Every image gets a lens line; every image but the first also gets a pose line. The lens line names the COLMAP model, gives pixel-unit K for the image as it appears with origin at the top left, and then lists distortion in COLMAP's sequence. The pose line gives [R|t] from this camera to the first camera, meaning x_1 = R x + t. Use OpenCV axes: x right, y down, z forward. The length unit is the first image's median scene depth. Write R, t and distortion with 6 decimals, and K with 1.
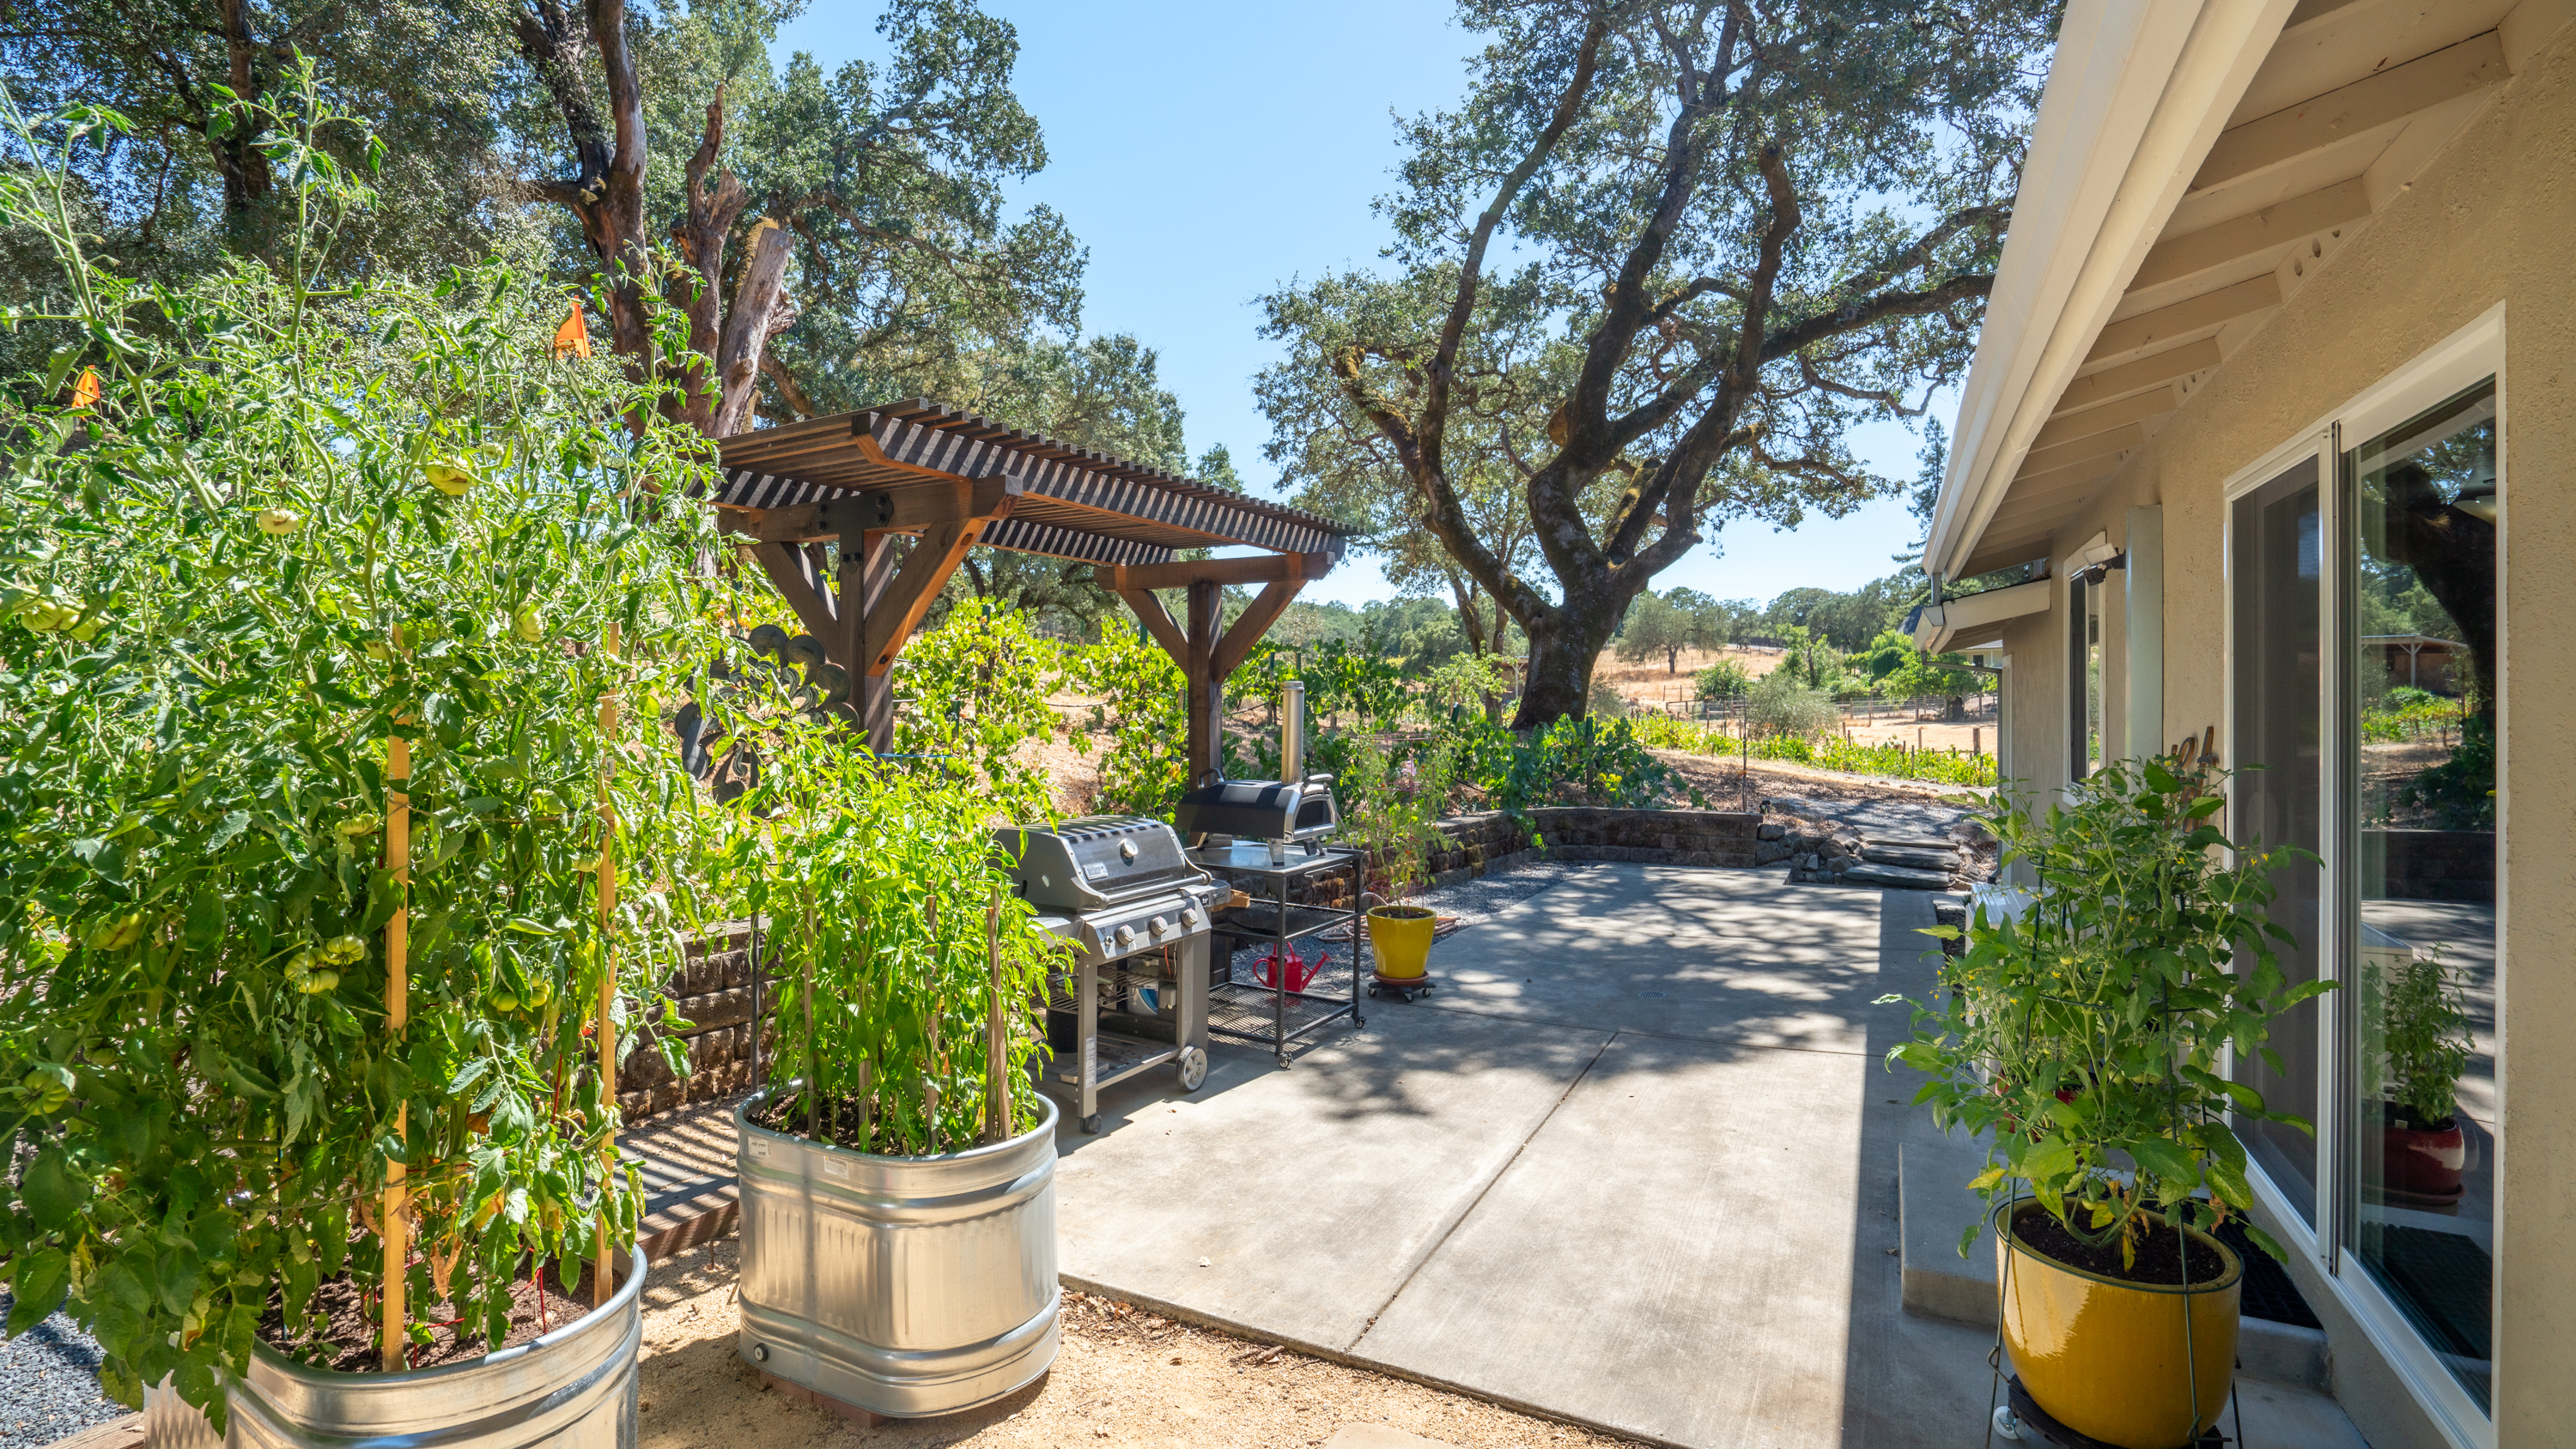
lens RADIAL K [[1178.7, 0, 1285.6], [0, 1178.7, 711.1], [0, 0, 1]] dist [-0.004090, -0.000563]
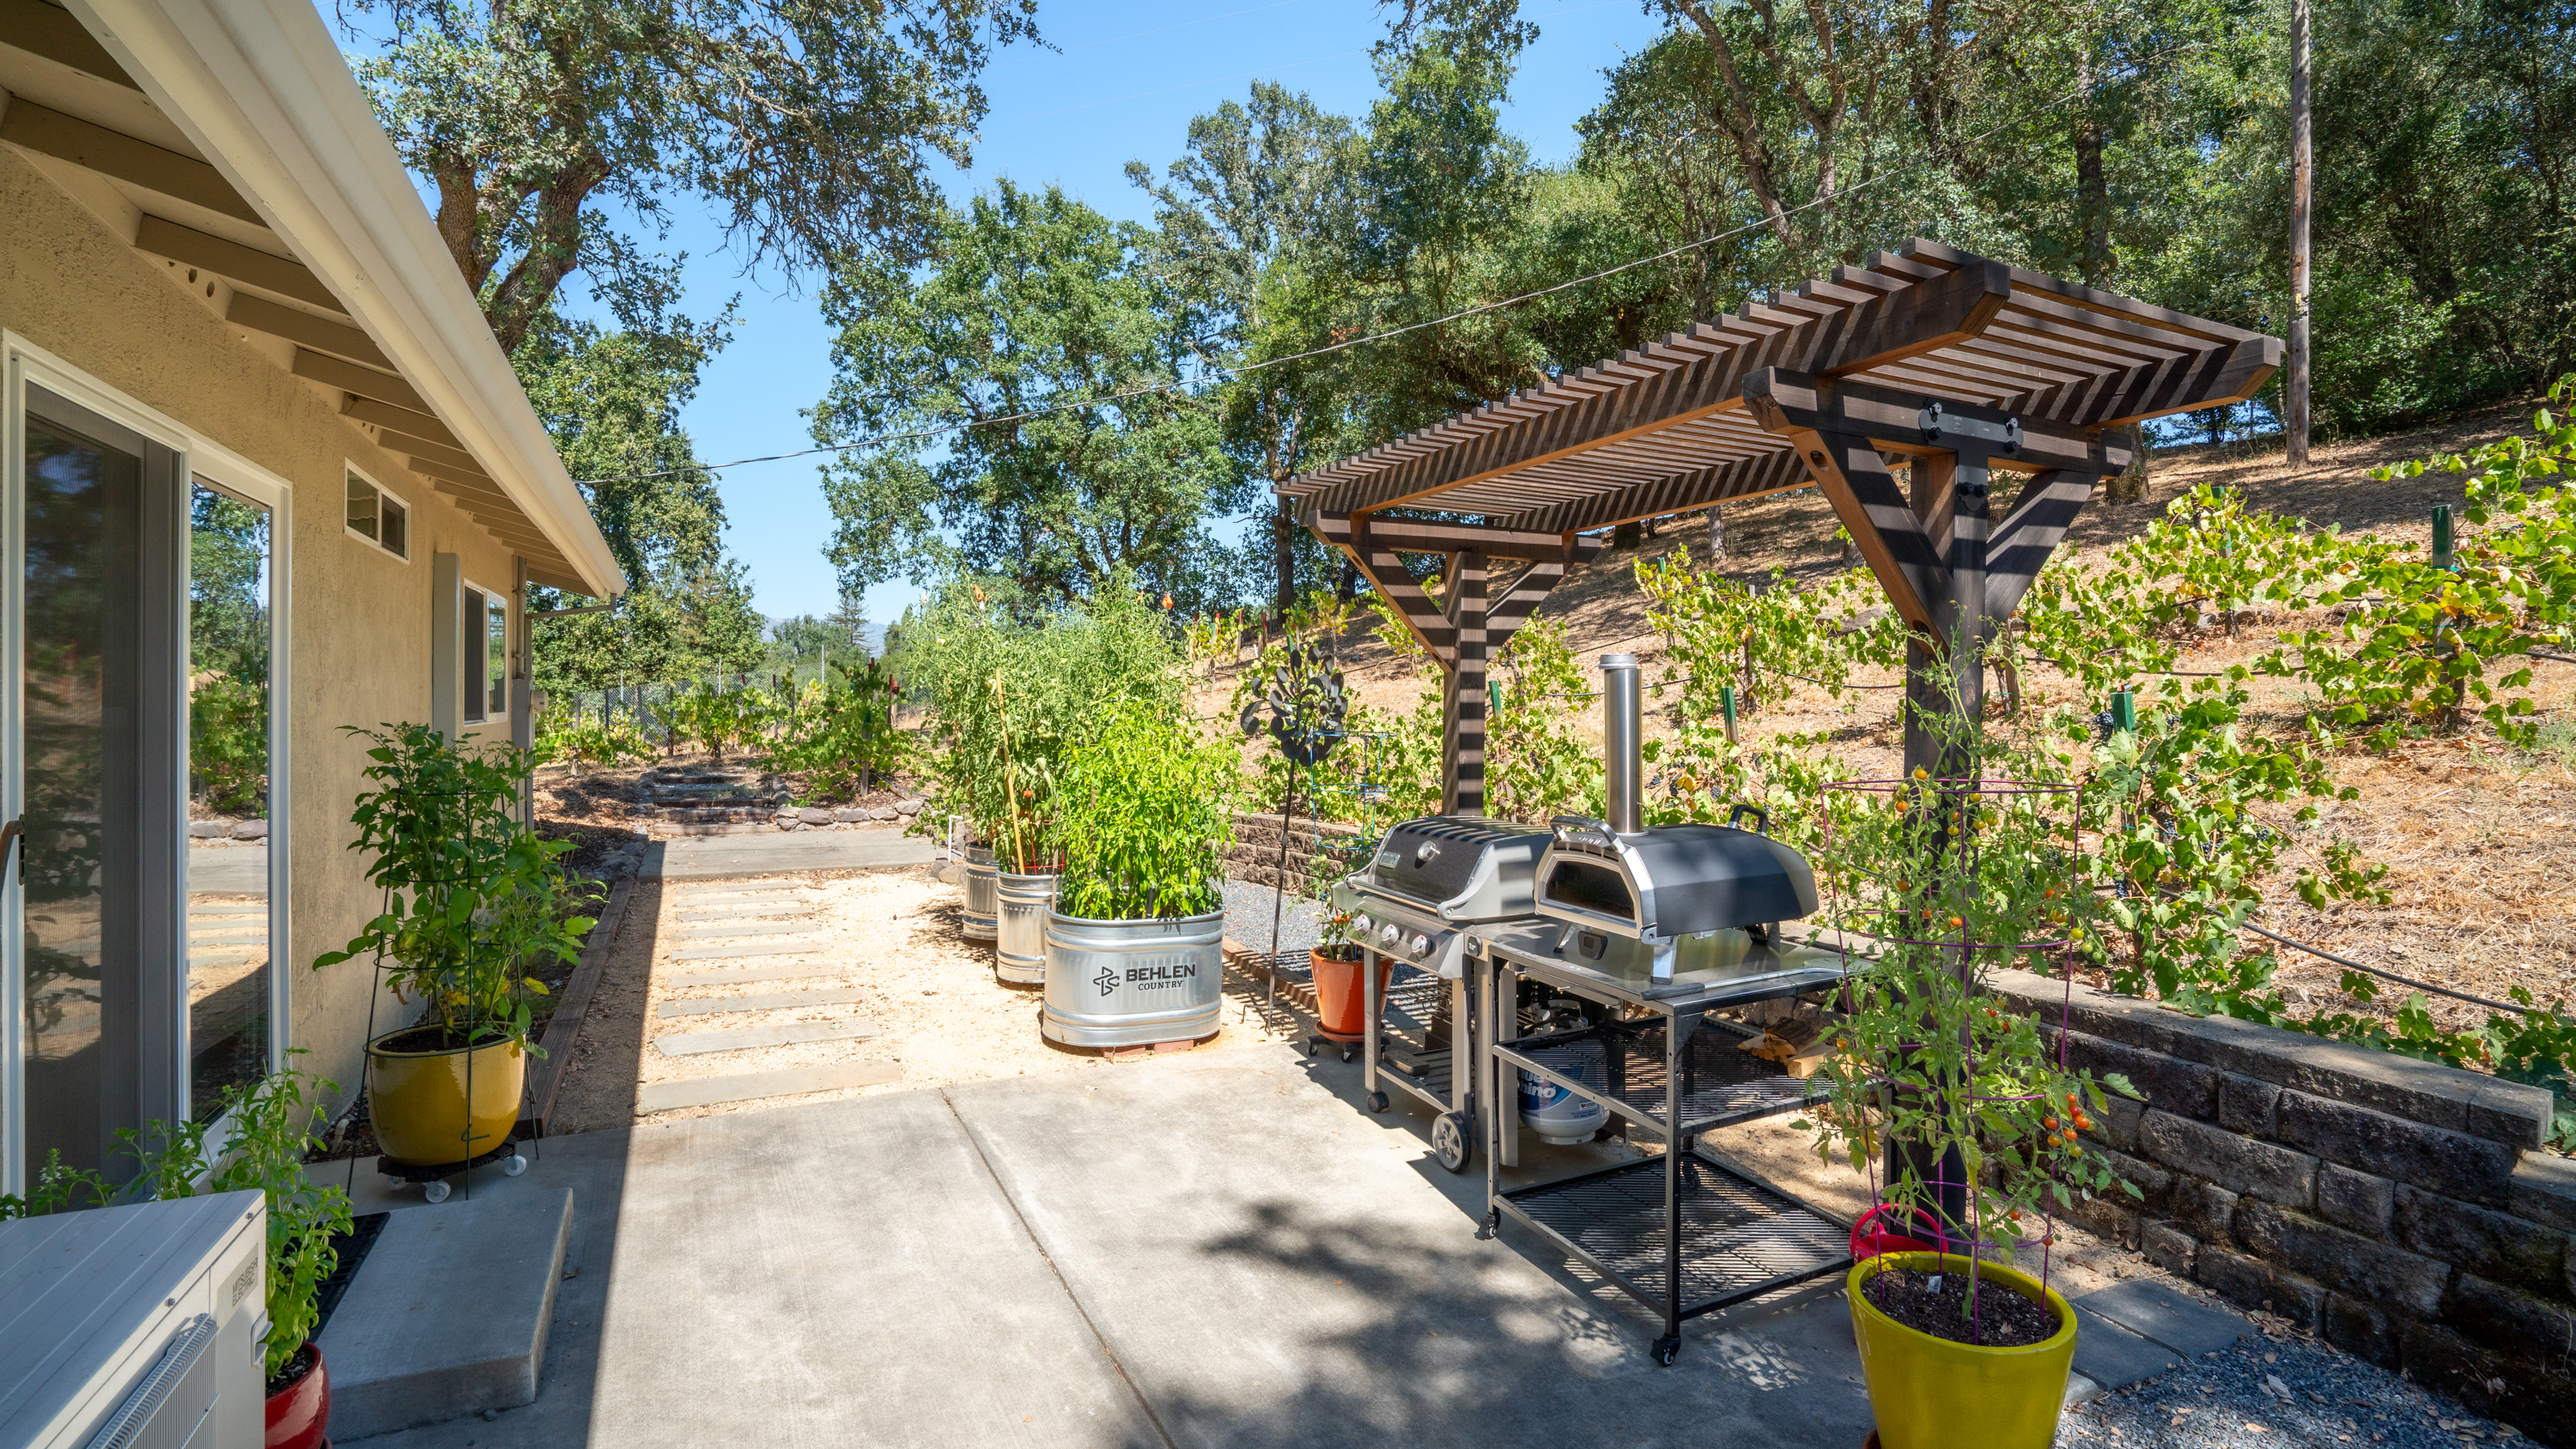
lens RADIAL K [[1178.7, 0, 1288.4], [0, 1178.7, 713.3], [0, 0, 1]] dist [-0.004090, -0.000563]
pose [[-0.586146, 0.002015, -0.810203, 0.683833], [-0.006837, 0.999949, 0.007434, 0.001148], [0.810176, 0.009897, -0.586103, 1.463593]]
